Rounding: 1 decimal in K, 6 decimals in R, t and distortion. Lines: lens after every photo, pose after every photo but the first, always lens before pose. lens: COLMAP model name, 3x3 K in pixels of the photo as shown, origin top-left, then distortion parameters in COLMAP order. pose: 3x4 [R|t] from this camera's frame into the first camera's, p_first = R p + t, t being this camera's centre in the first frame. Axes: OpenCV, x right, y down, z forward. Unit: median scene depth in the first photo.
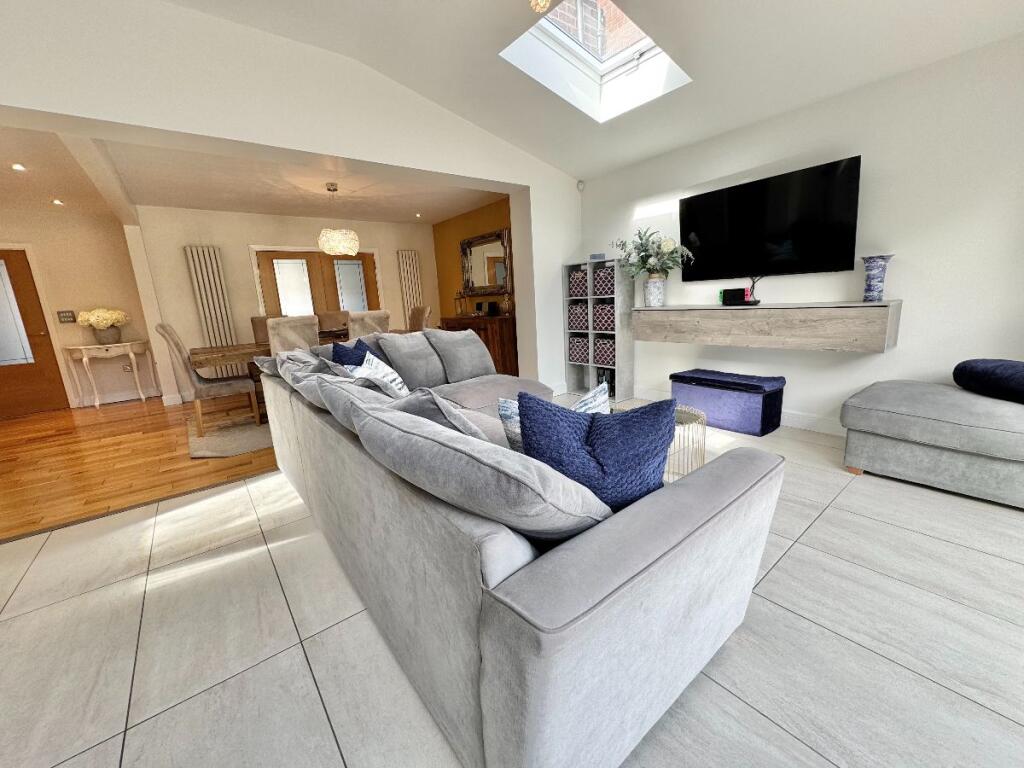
lens RADIAL K [[407.2, 0, 509.6], [0, 407.2, 382.8], [0, 0, 1]] dist [-0.001261, 0.000368]
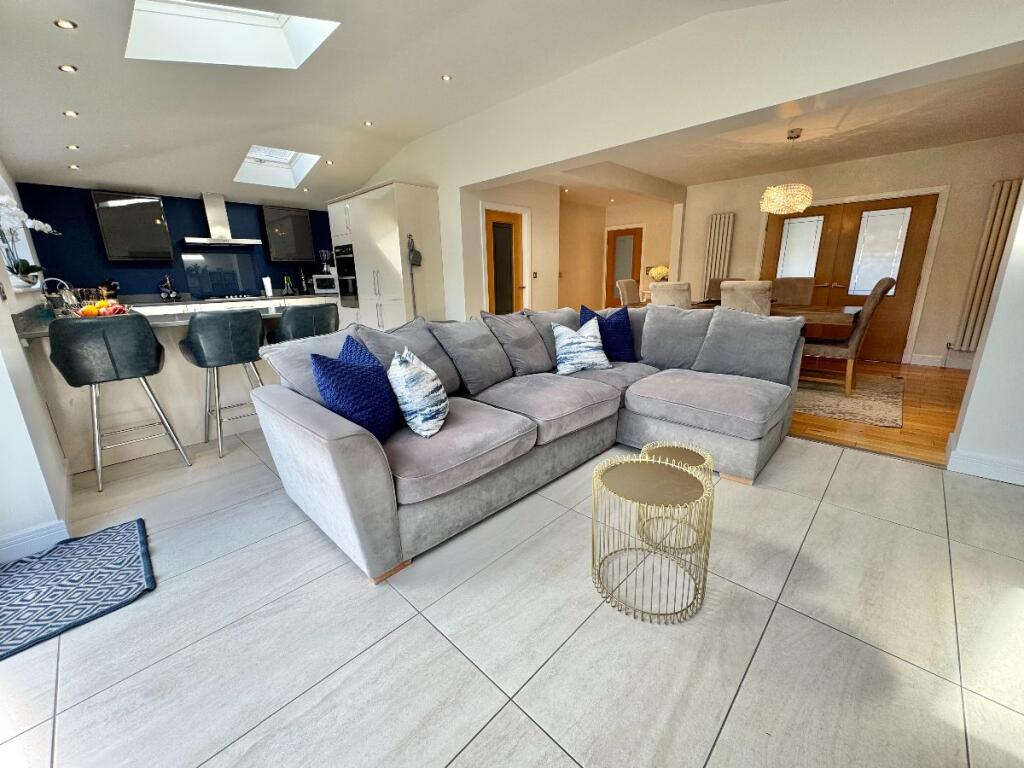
lens RADIAL K [[409.9, 0, 512.0], [0, 409.9, 384.0], [0, 0, 1]] dist [-0.003565, -0.000195]
pose [[0.135387, 0.302773, -0.943397, 0.407709], [-0.191850, 0.942155, 0.274842, -0.087902], [0.972041, 0.143780, 0.185642, 0.286171]]
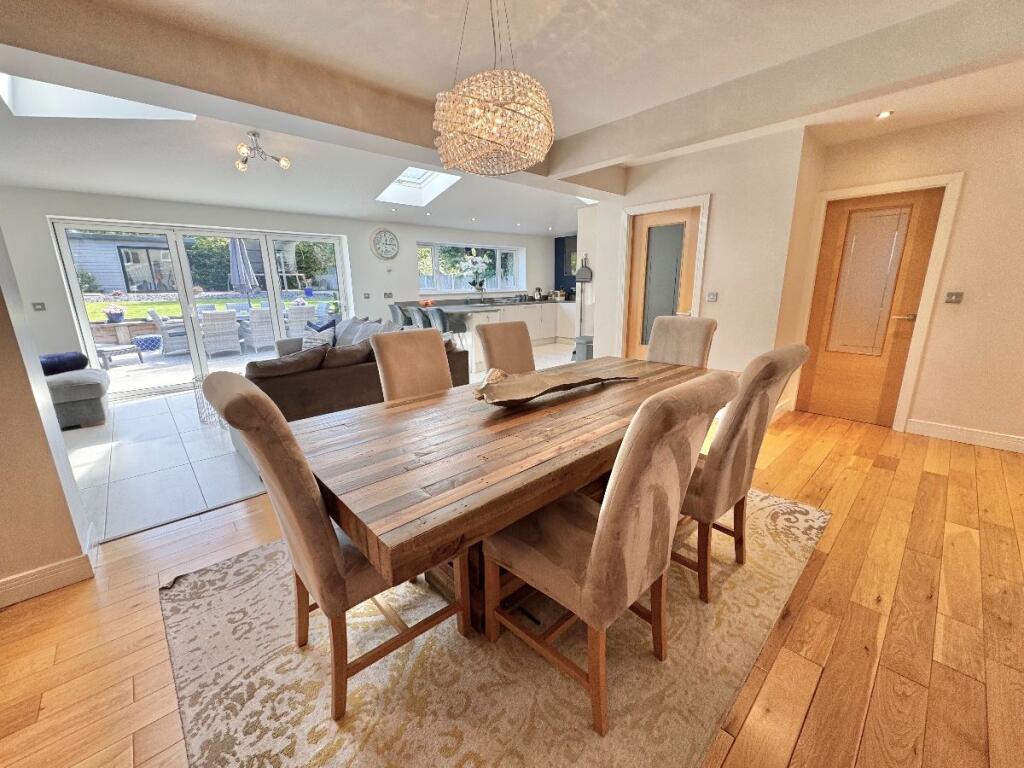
lens RADIAL K [[408.4, 0, 512.0], [0, 408.4, 384.0], [0, 0, 1]] dist [0.001679, 0.000256]
pose [[-0.994145, 0.088360, -0.062202, -0.354813], [0.052200, 0.896715, 0.439519, -0.275458], [0.094613, 0.433698, -0.896077, 1.223304]]
